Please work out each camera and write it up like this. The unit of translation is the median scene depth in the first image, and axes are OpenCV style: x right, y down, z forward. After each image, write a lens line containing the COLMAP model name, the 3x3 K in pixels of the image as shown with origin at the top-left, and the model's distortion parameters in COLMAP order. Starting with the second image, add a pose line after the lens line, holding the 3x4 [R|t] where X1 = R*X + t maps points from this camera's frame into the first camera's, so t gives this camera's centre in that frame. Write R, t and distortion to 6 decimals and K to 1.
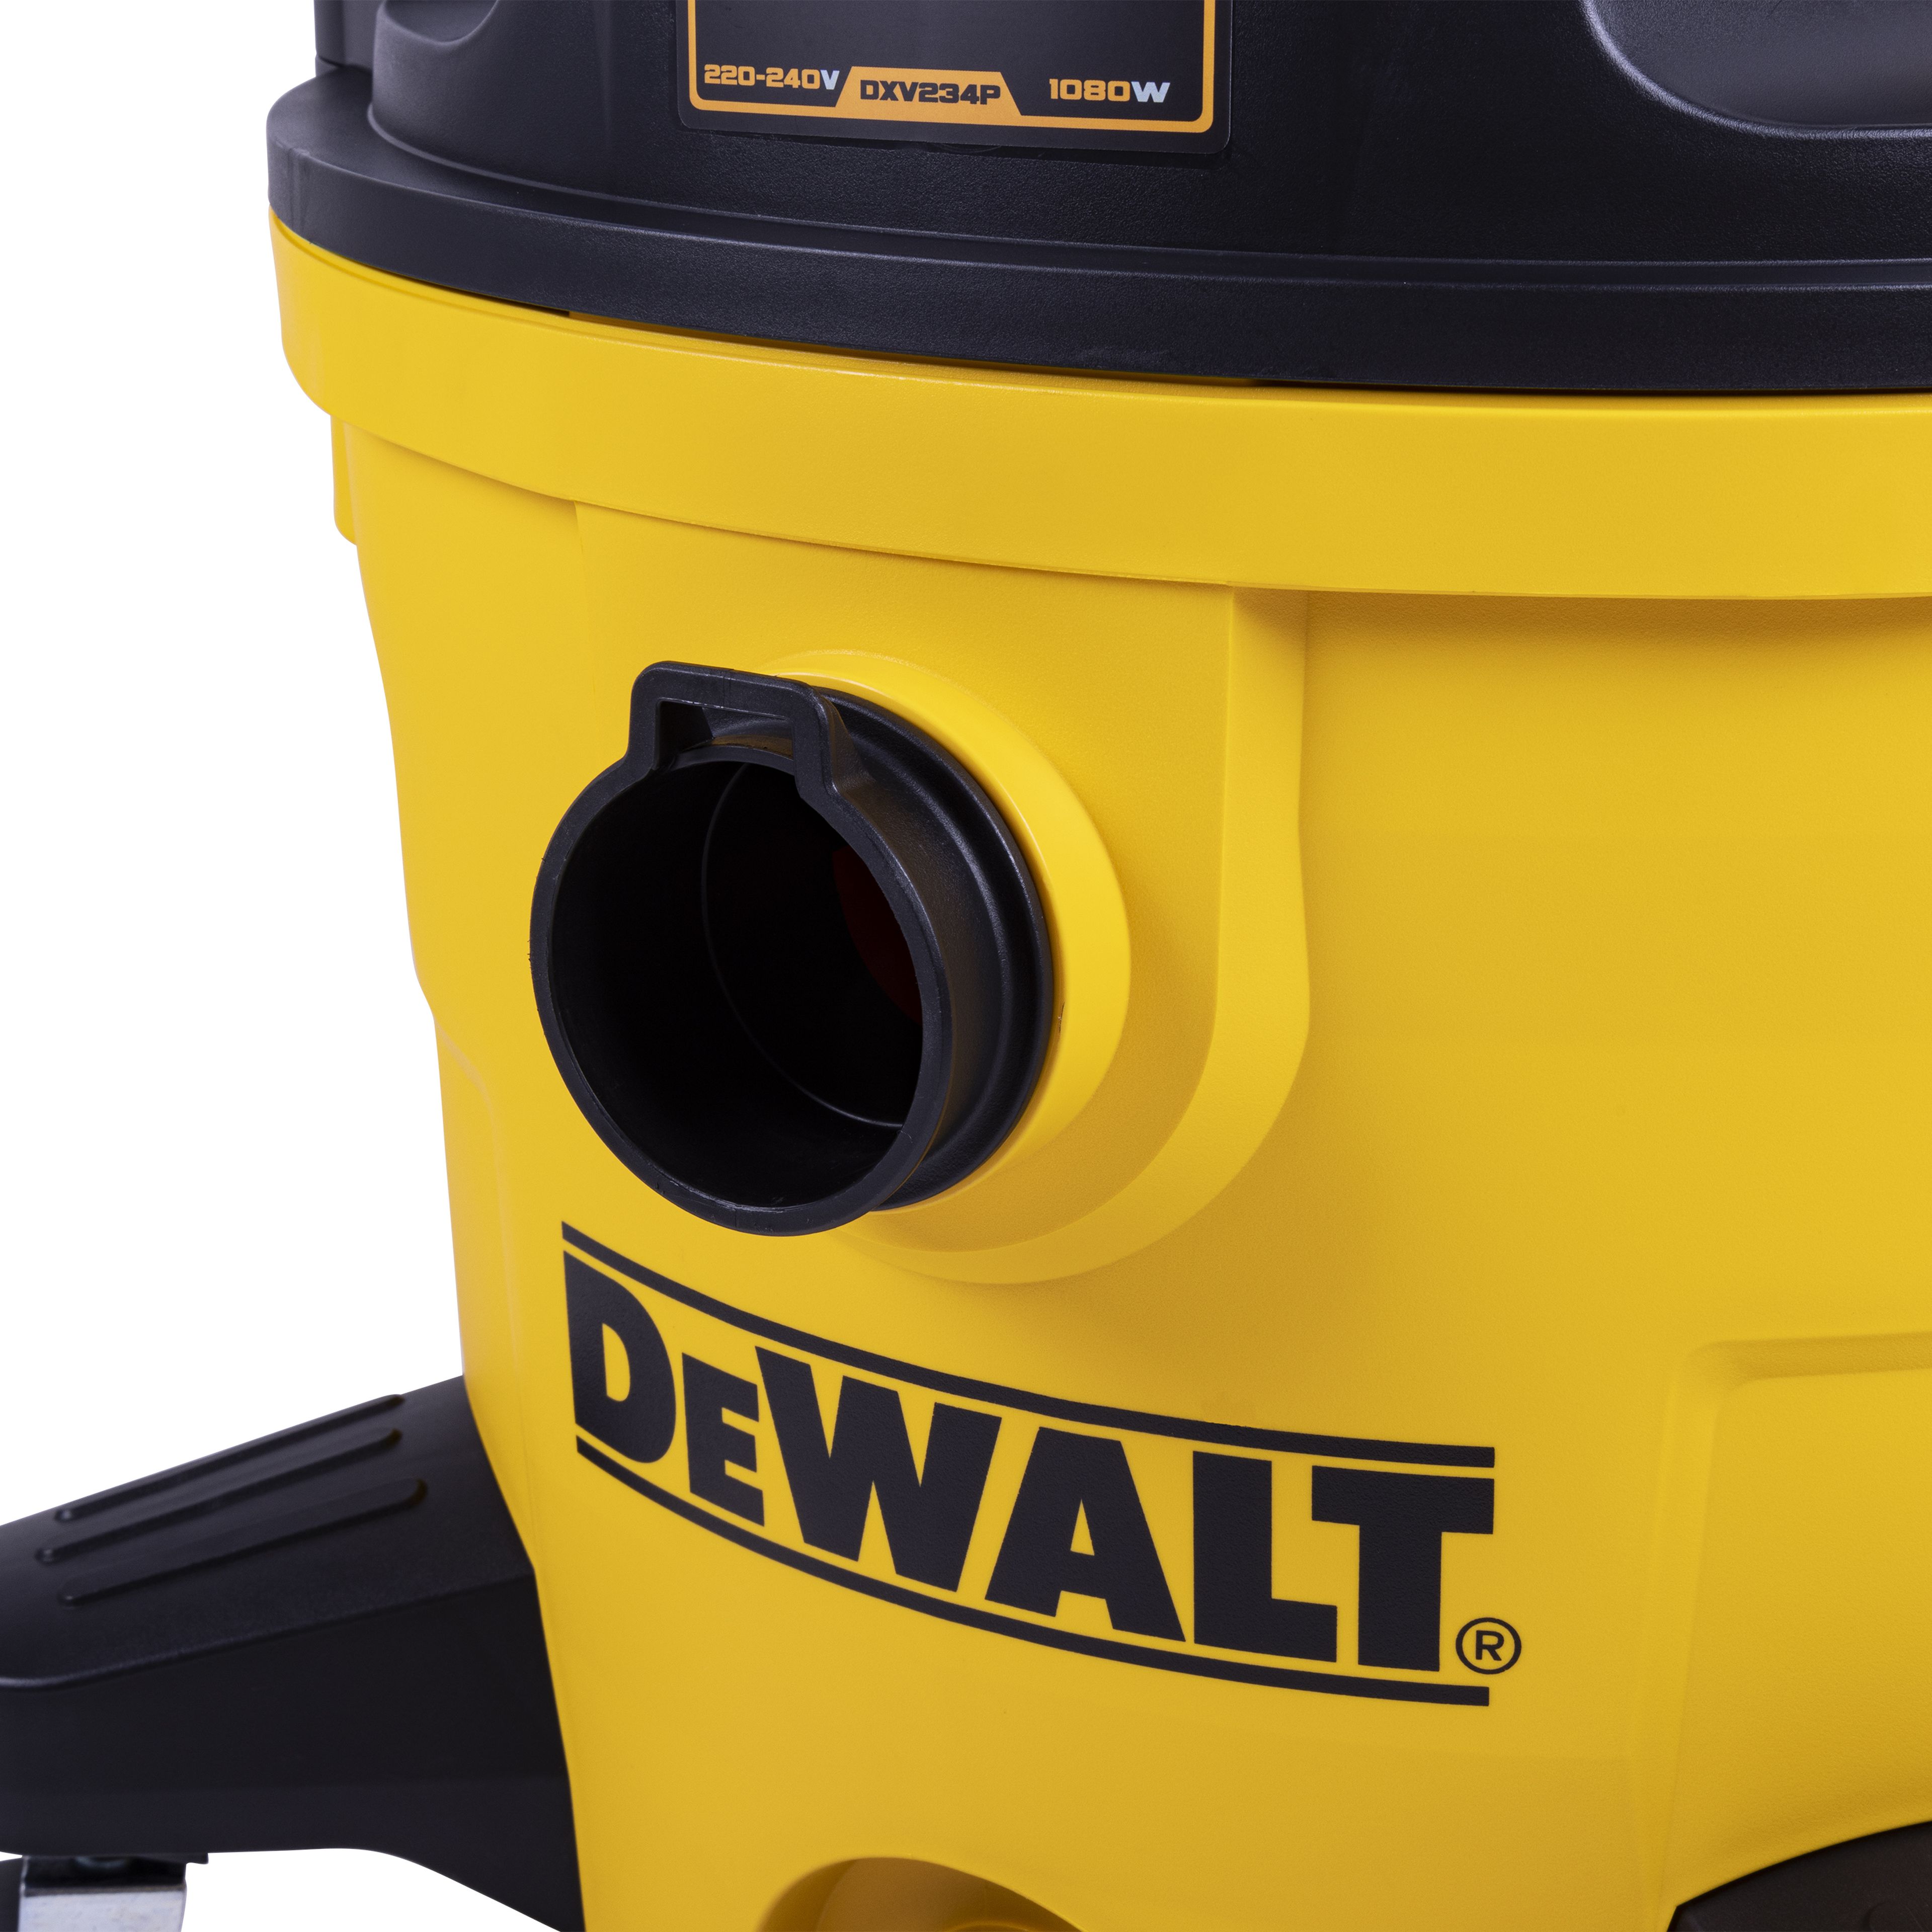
lens RADIAL K [[4314.9, 0, 800.5], [0, 4314.9, 1029.8], [0, 0, 1]] dist [-0.081276, -0.080862]
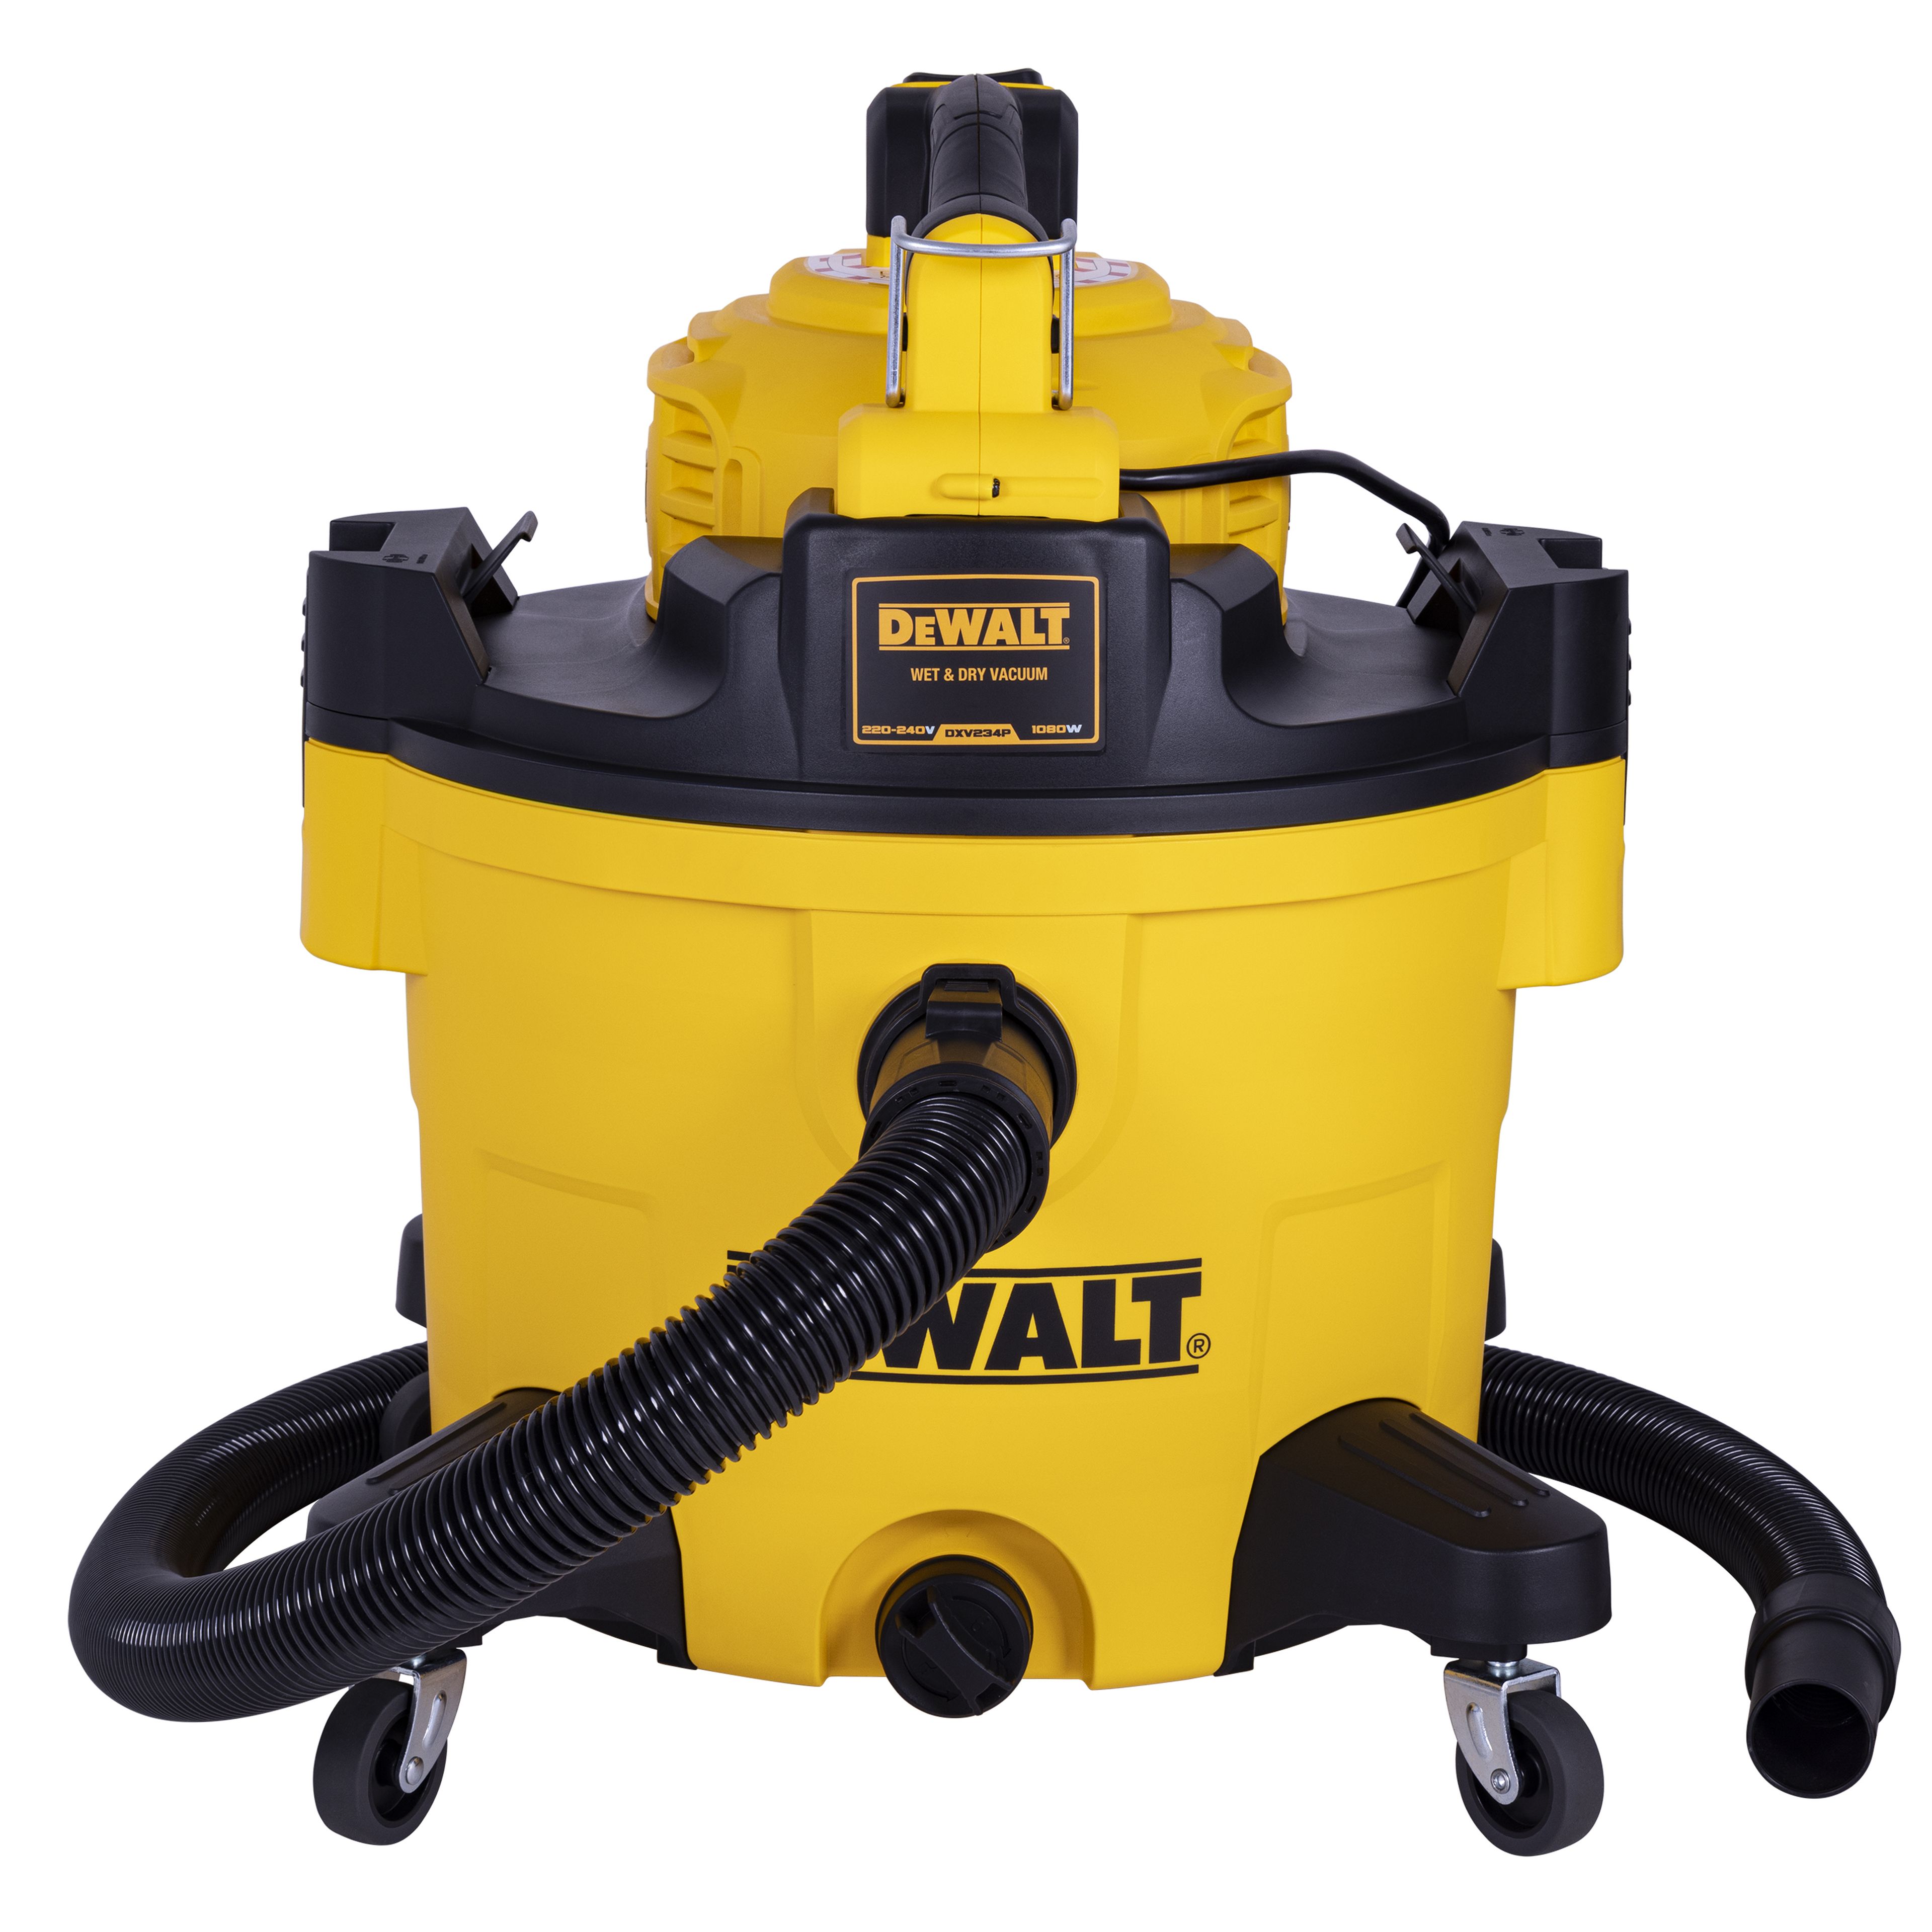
lens RADIAL K [[6007.2, 0, 966.0], [0, 6007.2, 966.0], [0, 0, 1]] dist [-0.040918, 0.917044]
pose [[0.827381, -0.081823, 0.555649, -1.805730], [0.157640, 0.983394, -0.089920, 0.216026], [-0.539064, 0.161990, 0.826540, -1.754739]]
